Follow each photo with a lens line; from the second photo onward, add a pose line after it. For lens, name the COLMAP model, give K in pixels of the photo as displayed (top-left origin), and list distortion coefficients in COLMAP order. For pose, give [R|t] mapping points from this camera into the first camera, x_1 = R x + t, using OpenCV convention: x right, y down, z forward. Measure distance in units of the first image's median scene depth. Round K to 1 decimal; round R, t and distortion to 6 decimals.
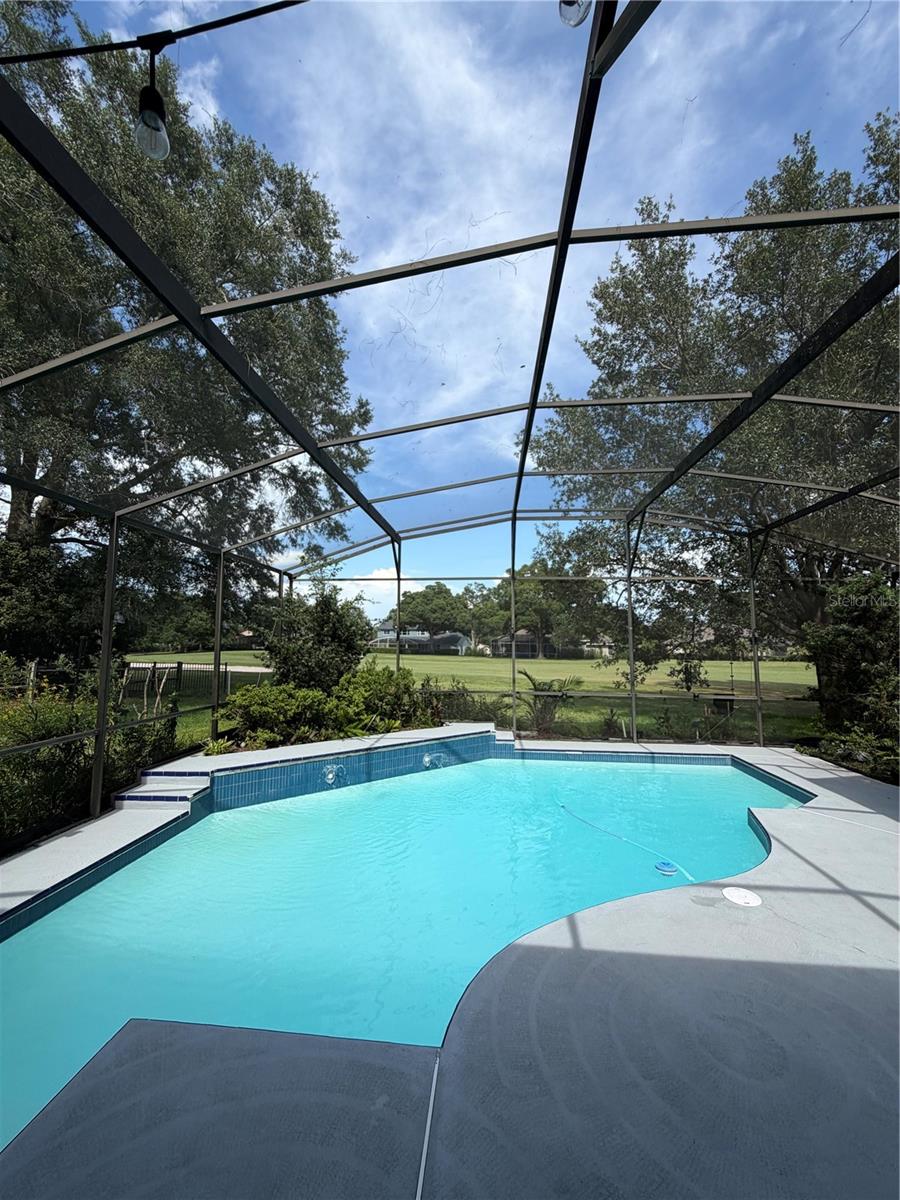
lens RADIAL K [[479.6, 0, 448.5], [0, 479.6, 600.6], [0, 0, 1]] dist [-0.000084, -0.000897]
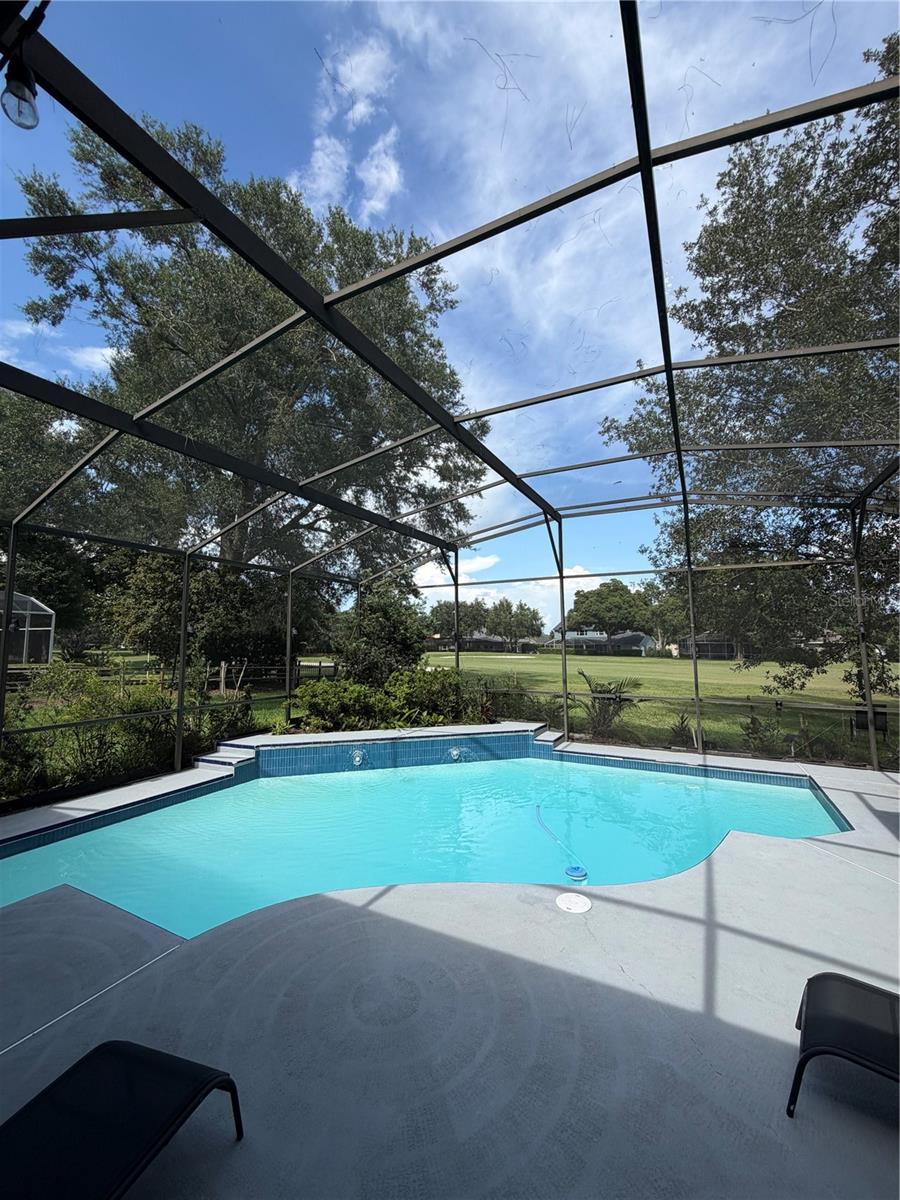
lens RADIAL K [[479.6, 0, 449.3], [0, 479.6, 597.5], [0, 0, 1]] dist [-0.000084, -0.000897]
pose [[0.925454, -0.047077, -0.375925, 0.298212], [0.043643, 0.998891, -0.017650, 0.003113], [0.376339, -0.000072, 0.926482, 0.003284]]
